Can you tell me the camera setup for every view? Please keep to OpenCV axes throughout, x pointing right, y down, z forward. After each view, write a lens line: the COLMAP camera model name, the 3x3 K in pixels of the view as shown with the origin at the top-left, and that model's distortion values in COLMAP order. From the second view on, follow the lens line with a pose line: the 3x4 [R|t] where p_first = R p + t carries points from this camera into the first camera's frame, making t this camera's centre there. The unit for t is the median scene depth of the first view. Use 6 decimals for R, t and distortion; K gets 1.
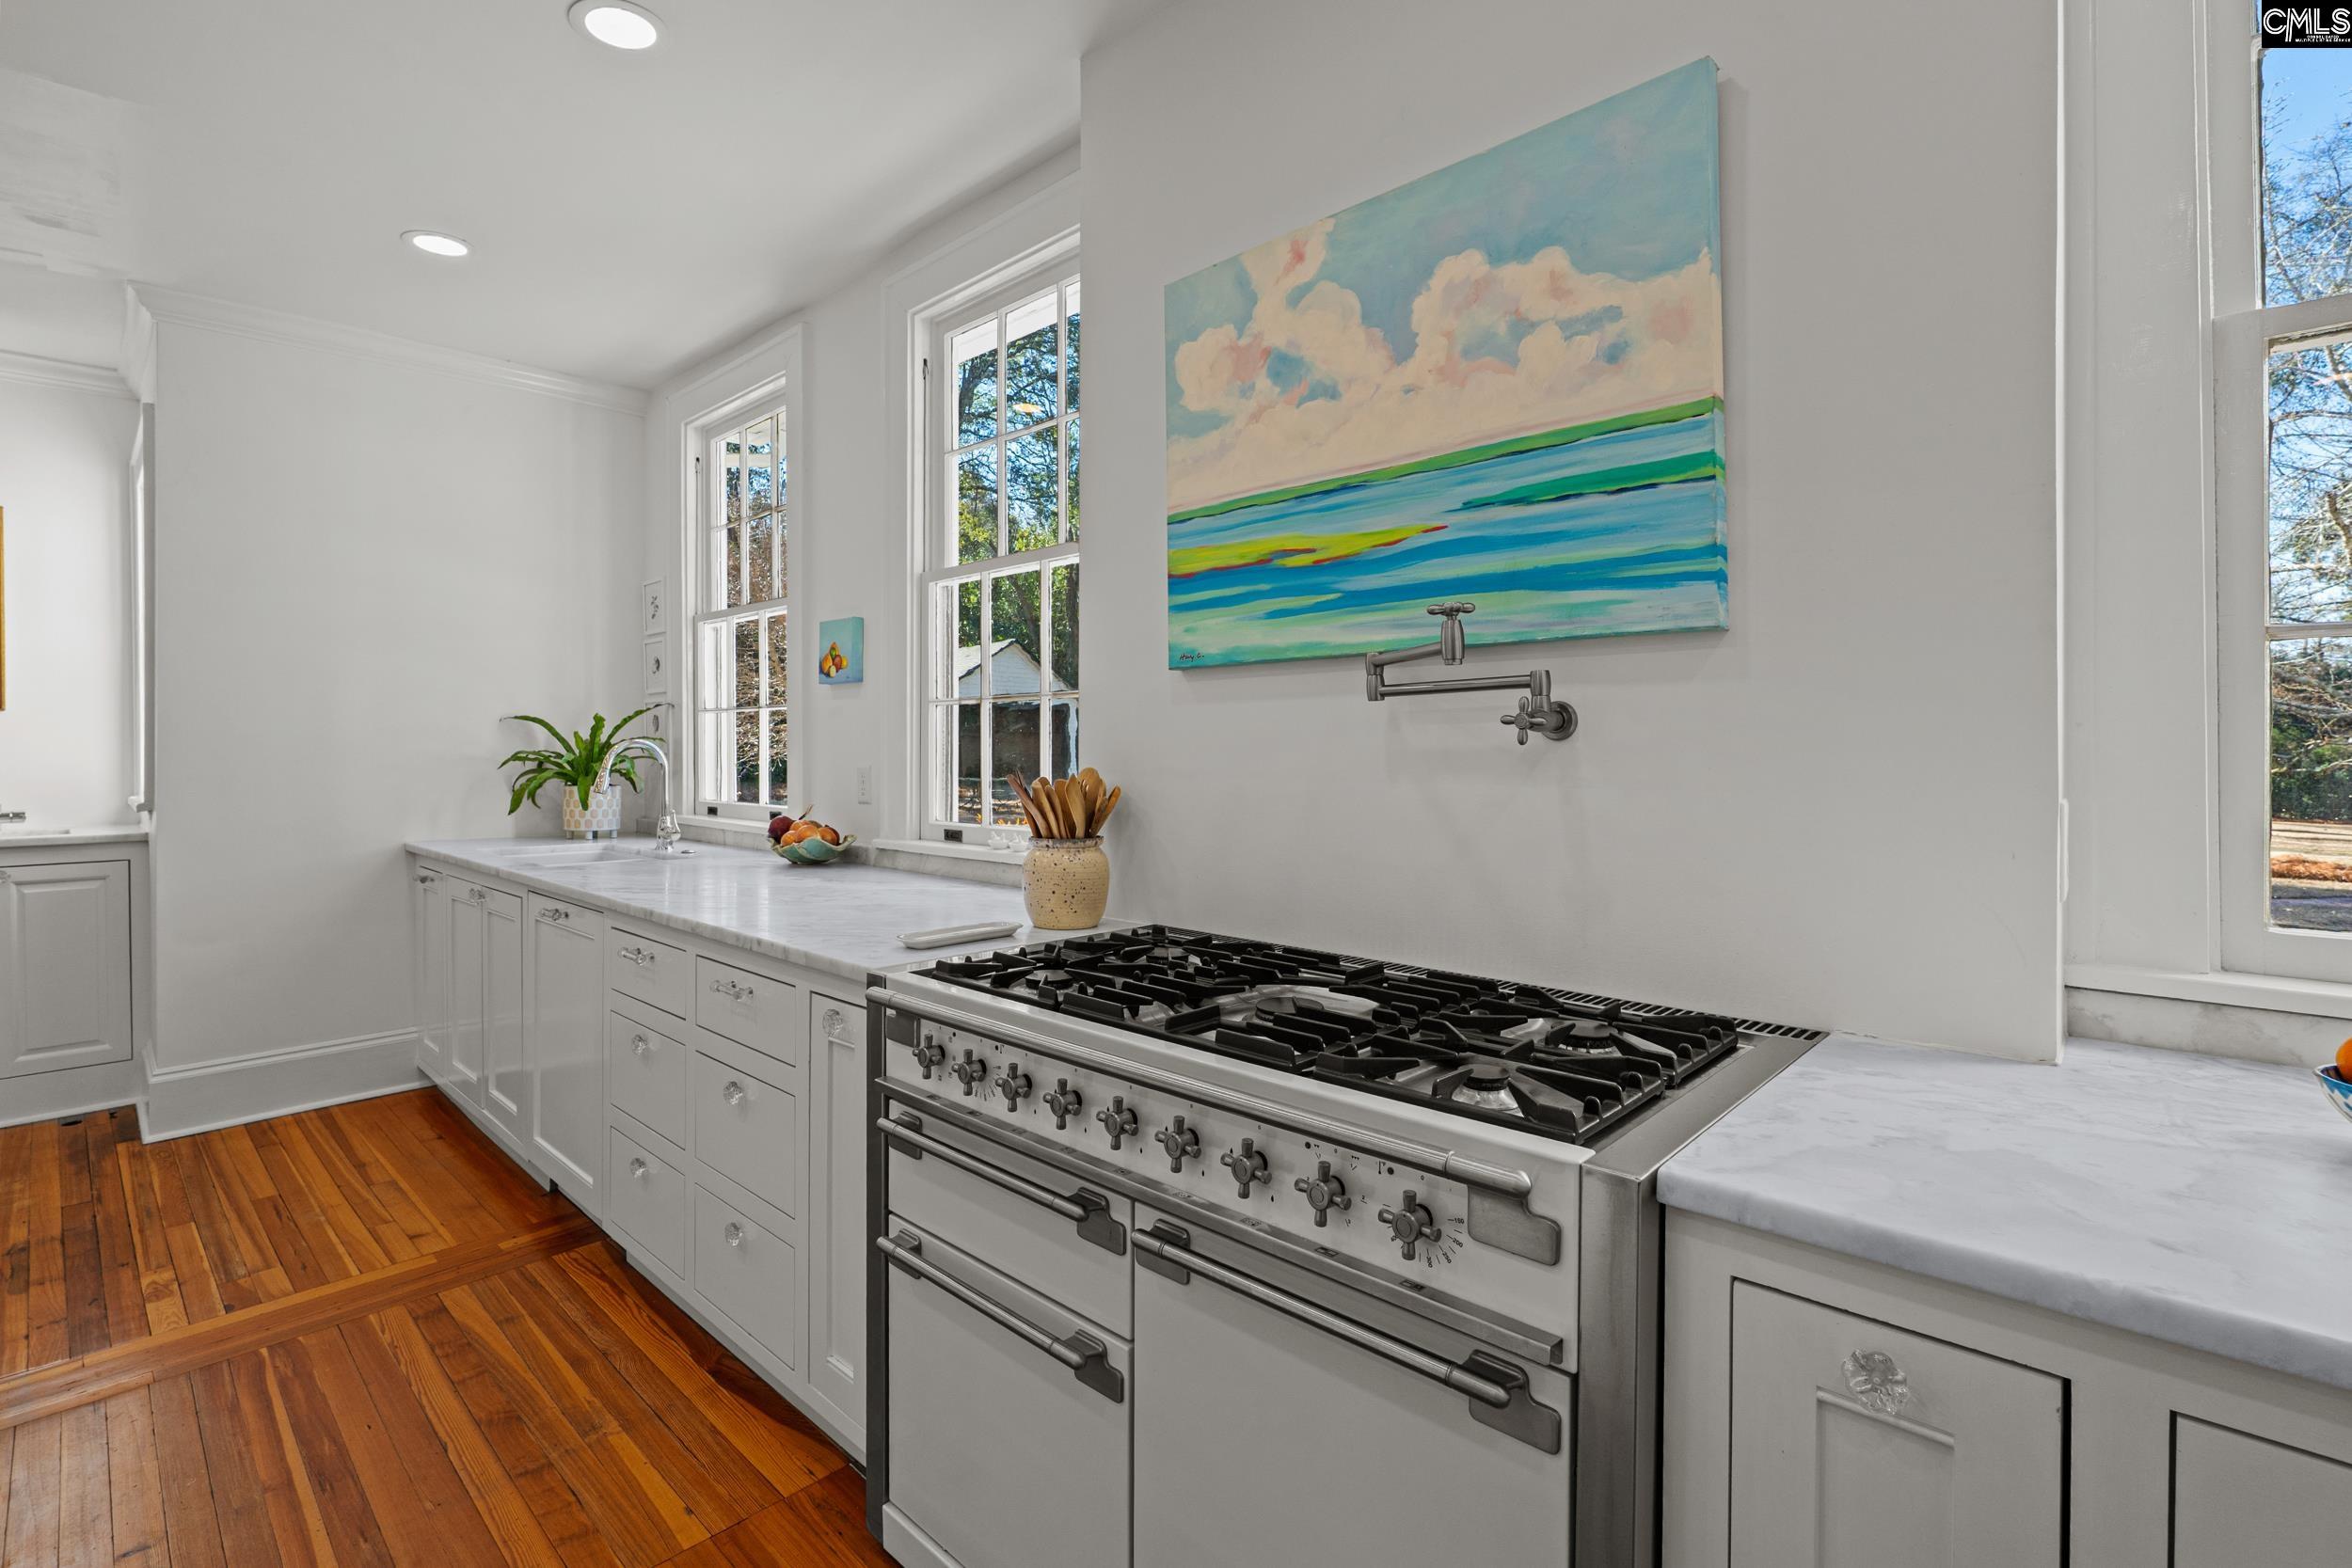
lens RADIAL K [[1077.5, 0, 1176.3], [0, 1077.5, 763.7], [0, 0, 1]] dist [-0.011153, 0.000151]
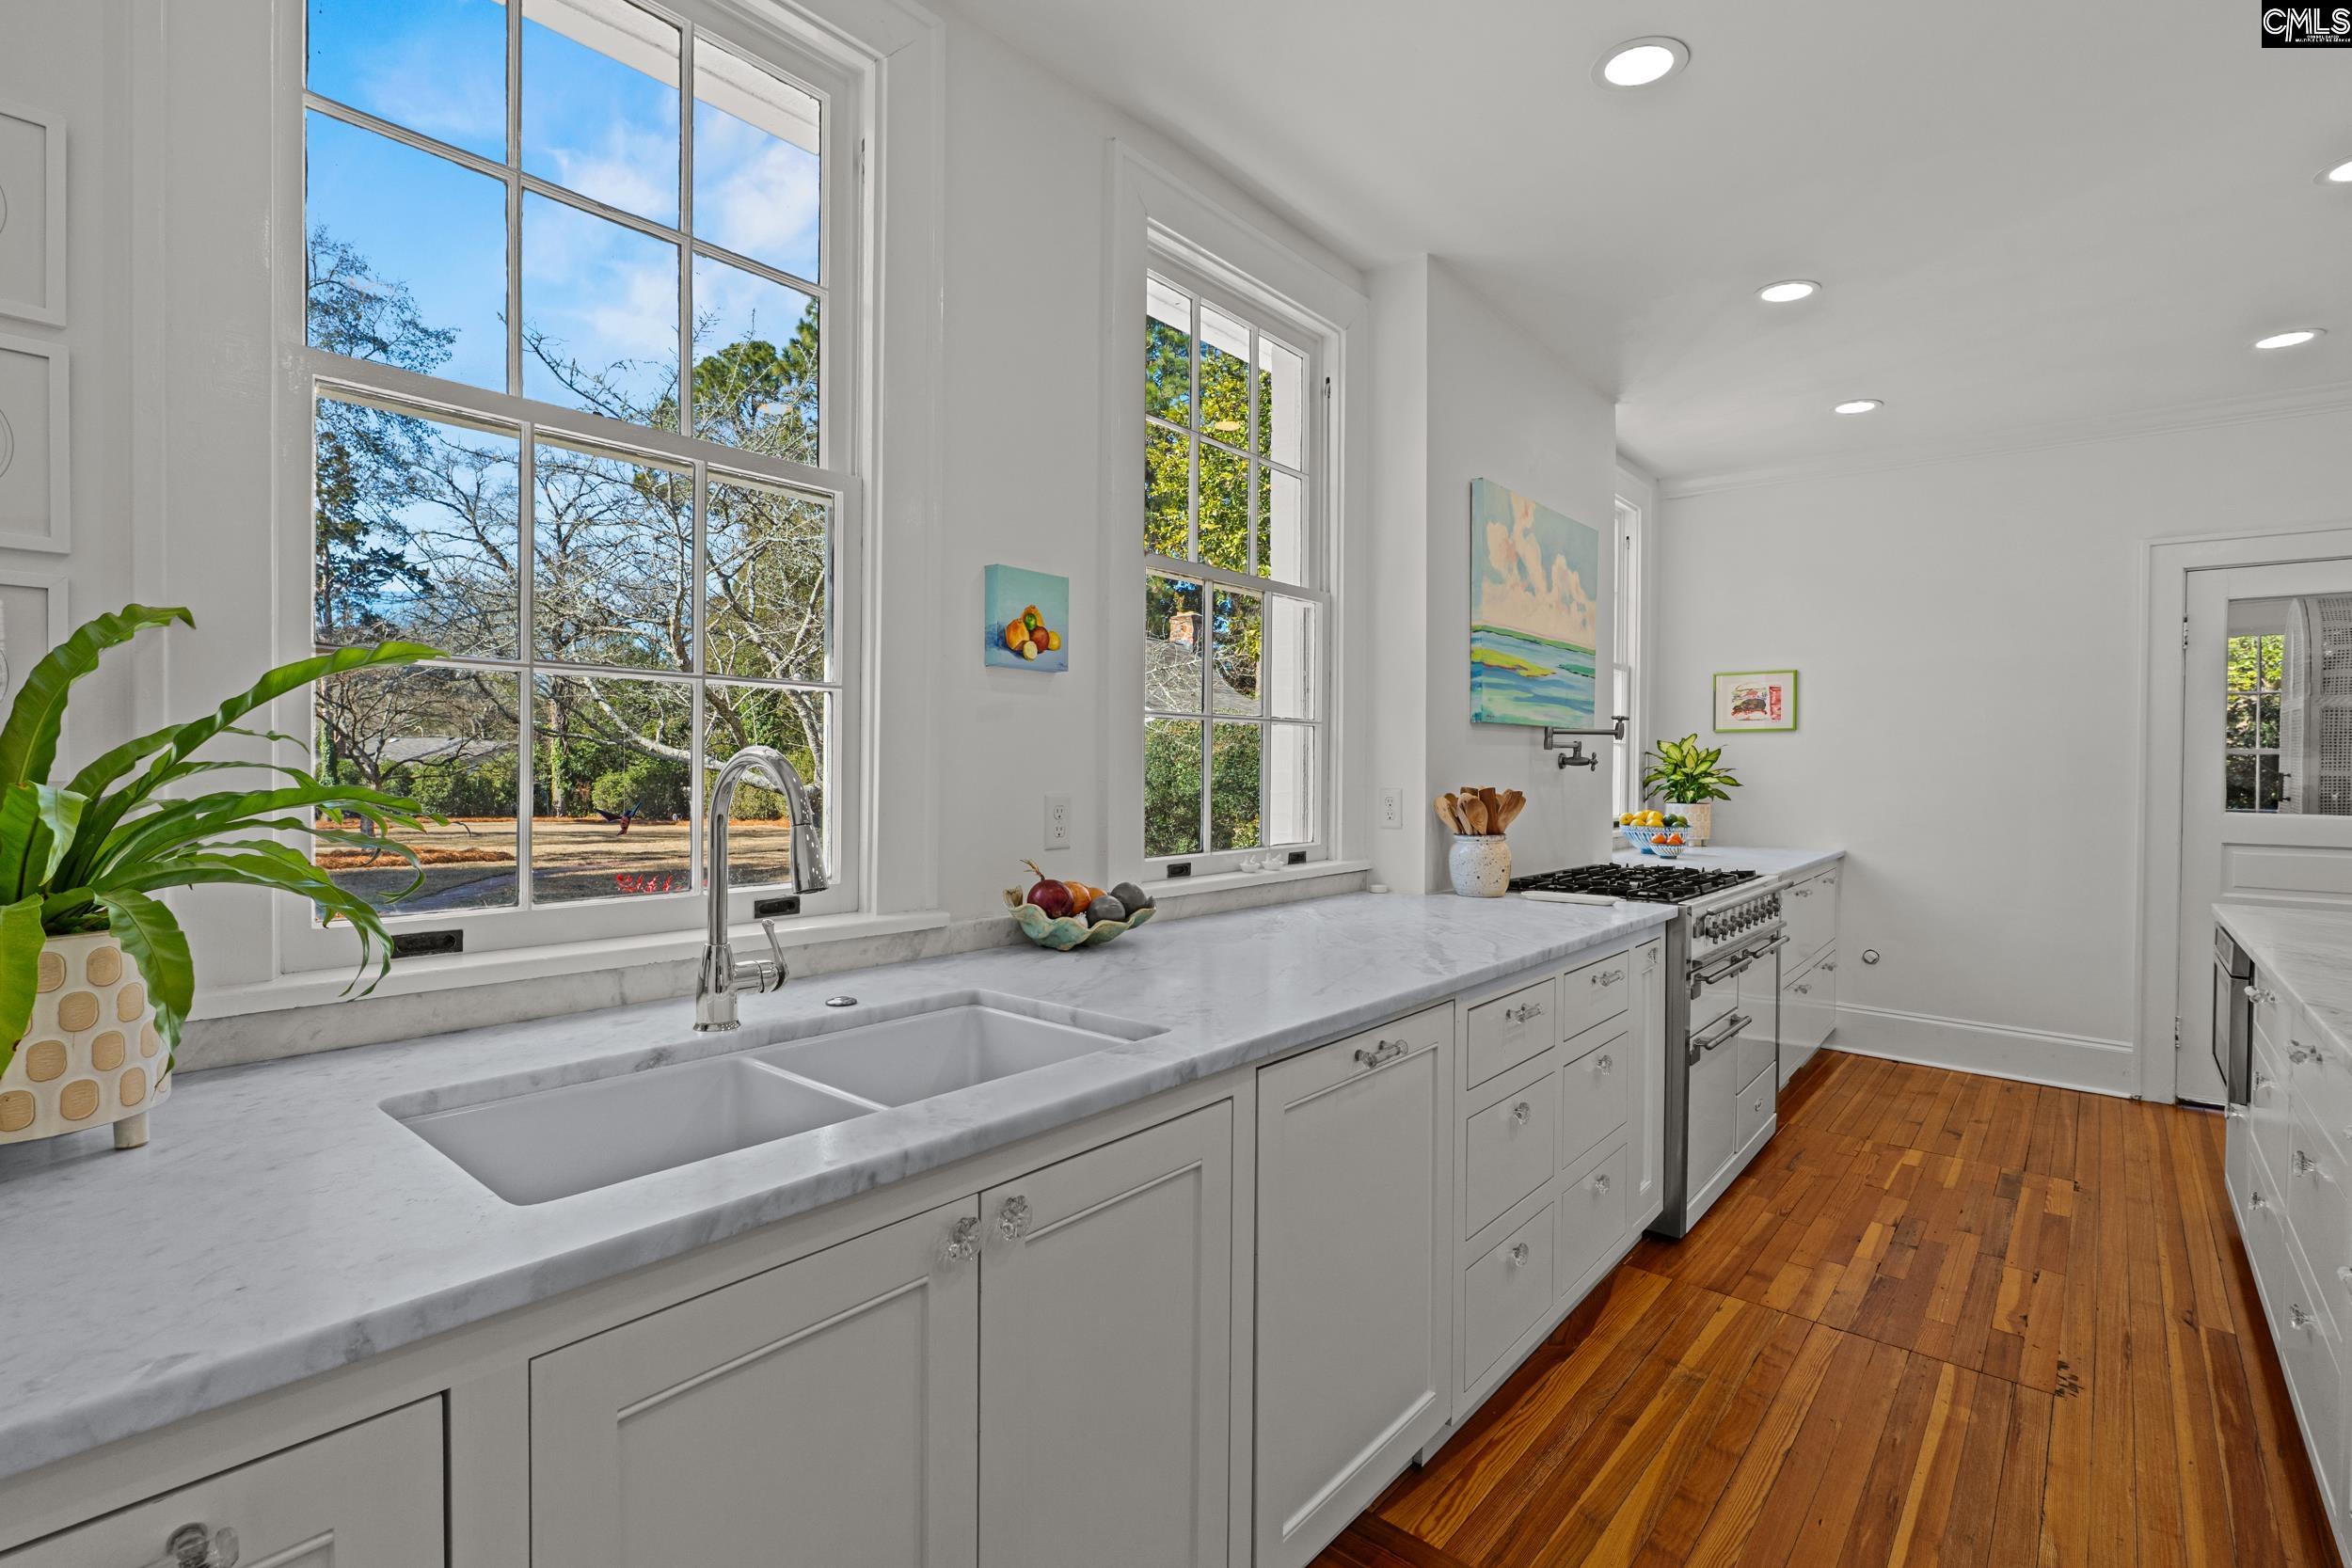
lens RADIAL K [[1077.5, 0, 1161.0], [0, 1077.5, 785.6], [0, 0, 1]] dist [-0.011153, 0.000151]
pose [[-0.042612, -0.021066, 0.998870, -1.637167], [0.002996, 0.999771, 0.021212, -0.030344], [-0.999087, 0.003896, -0.042539, 1.603806]]
